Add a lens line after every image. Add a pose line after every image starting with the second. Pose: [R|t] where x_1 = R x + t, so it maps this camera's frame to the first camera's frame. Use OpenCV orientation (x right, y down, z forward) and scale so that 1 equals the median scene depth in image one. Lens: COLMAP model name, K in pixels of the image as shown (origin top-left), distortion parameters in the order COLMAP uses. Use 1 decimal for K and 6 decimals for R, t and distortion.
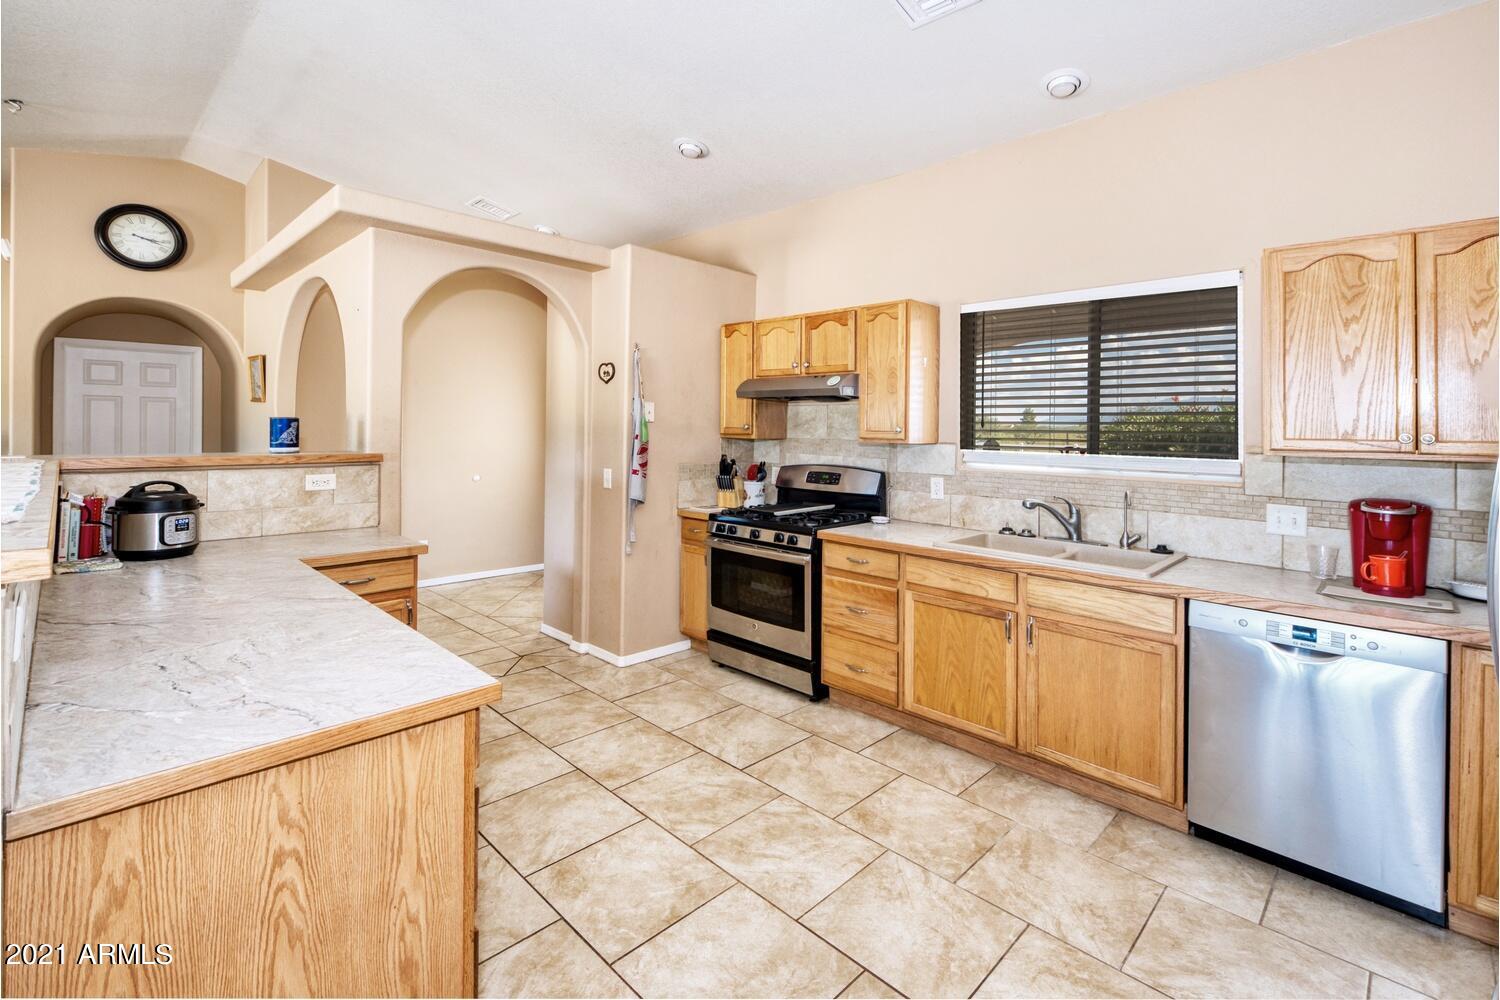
lens RADIAL K [[679.6, 0, 739.0], [0, 679.6, 415.2], [0, 0, 1]] dist [-0.003028, -0.000596]
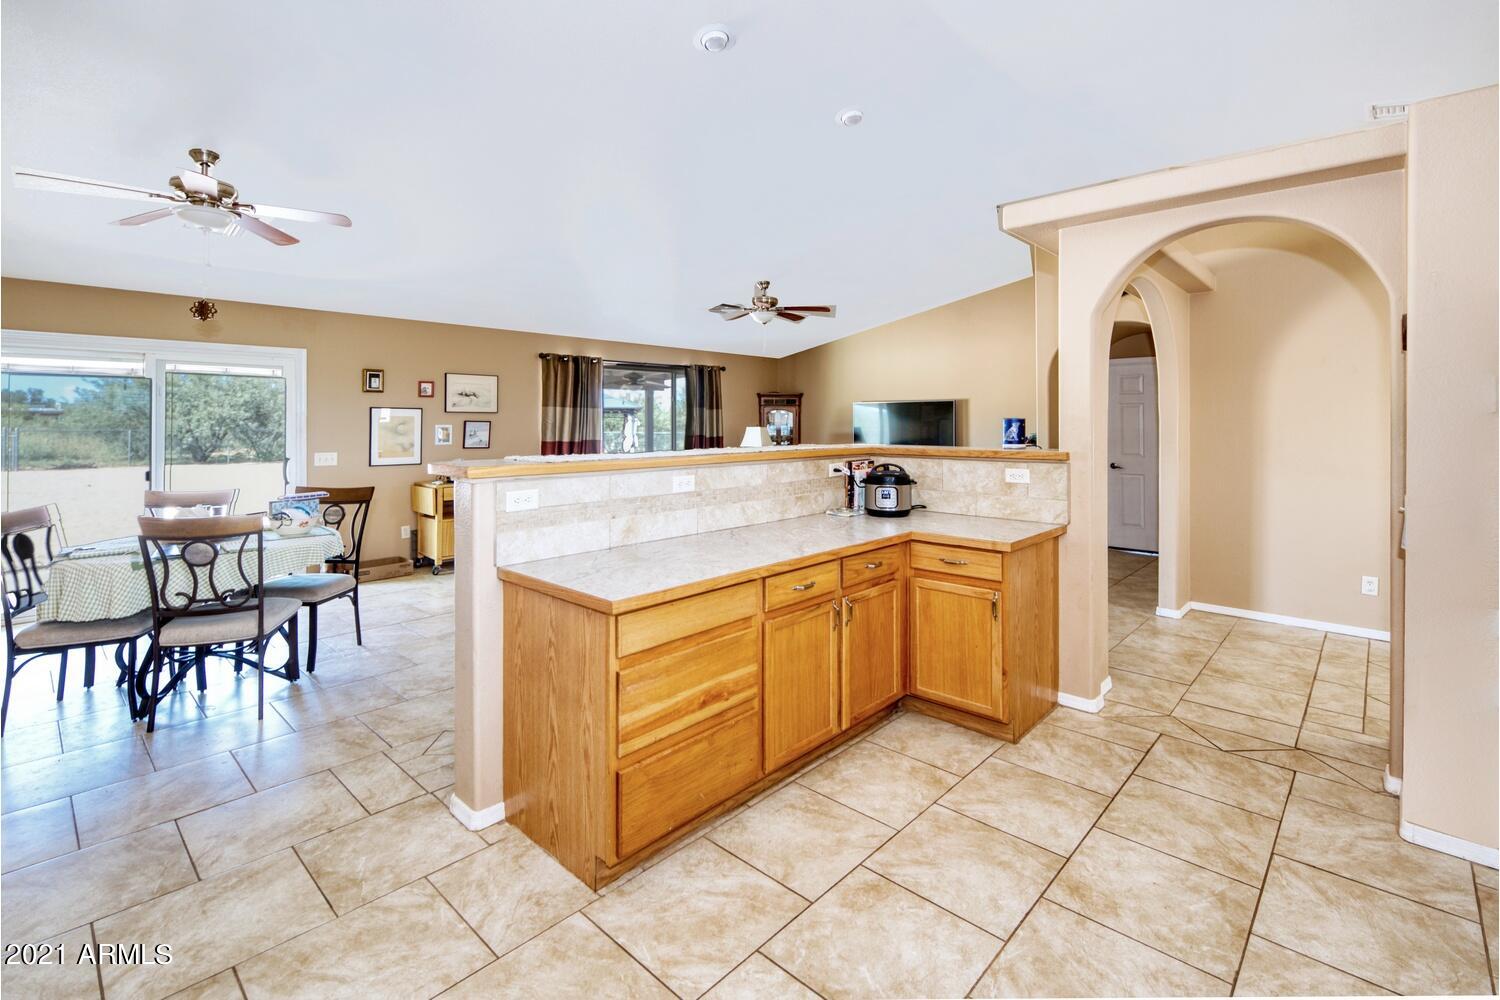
lens RADIAL K [[679.6, 0, 780.5], [0, 679.6, 414.9], [0, 0, 1]] dist [-0.003028, -0.000596]
pose [[0.057847, -0.023944, -0.998038, 0.615934], [0.016324, 0.999601, -0.023036, 0.023774], [0.998192, -0.014960, 0.058215, 0.719884]]
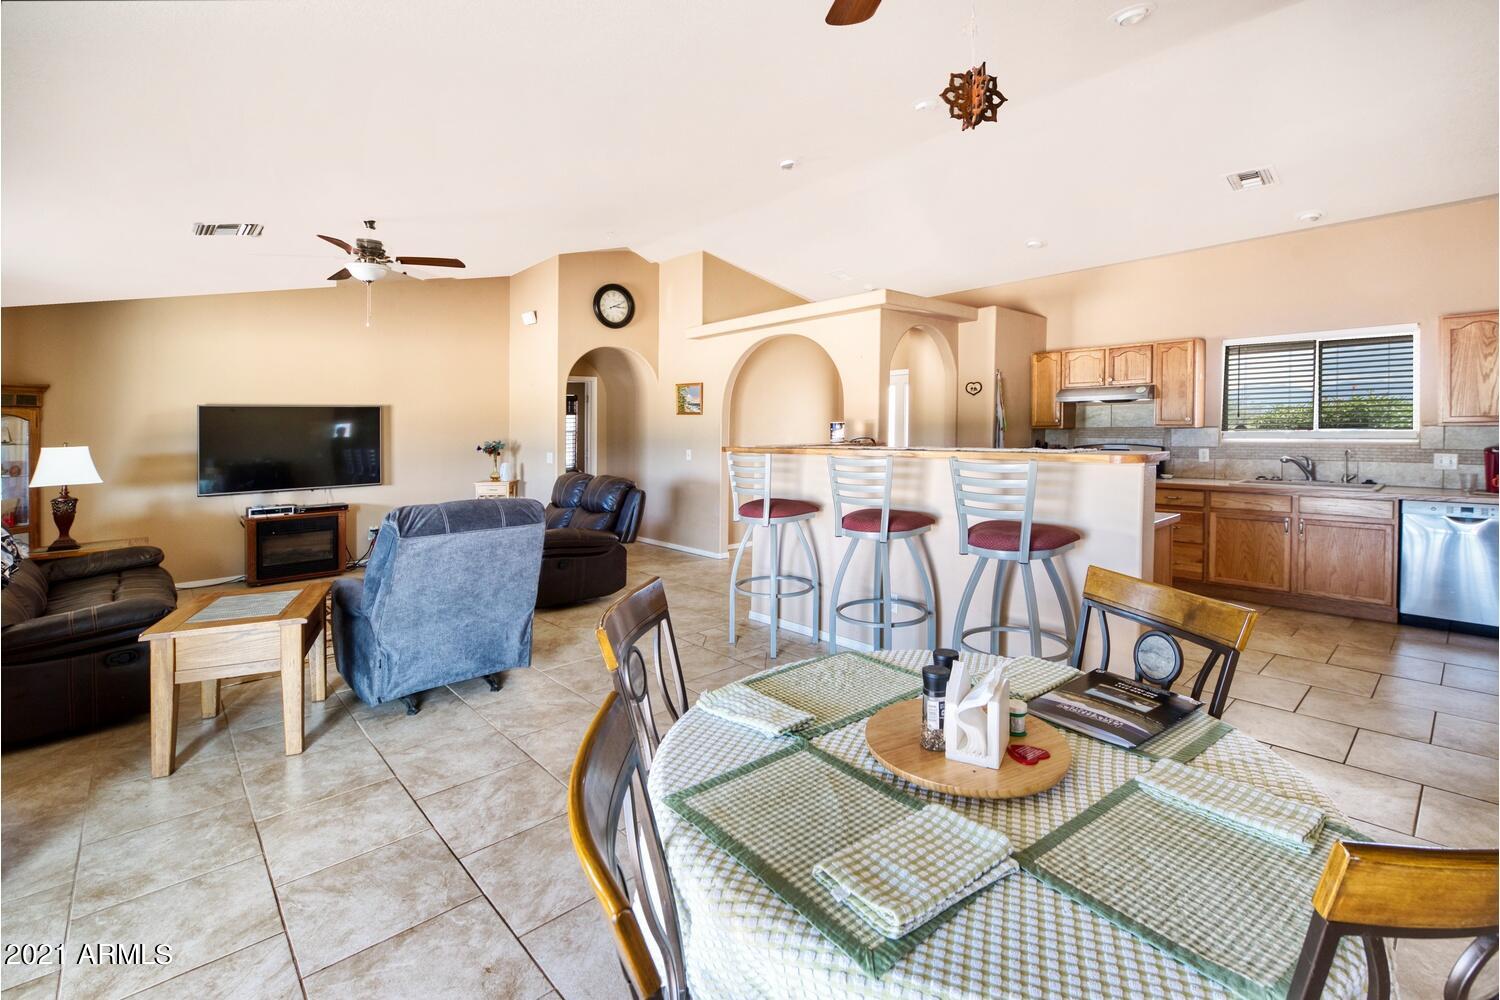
lens RADIAL K [[679.6, 0, 767.9], [0, 679.6, 437.2], [0, 0, 1]] dist [-0.003028, -0.000596]
pose [[0.999330, -0.027735, -0.023887, -0.828721], [0.028501, 0.999071, 0.032327, -0.018647], [0.022968, -0.032986, 0.999192, -0.735291]]
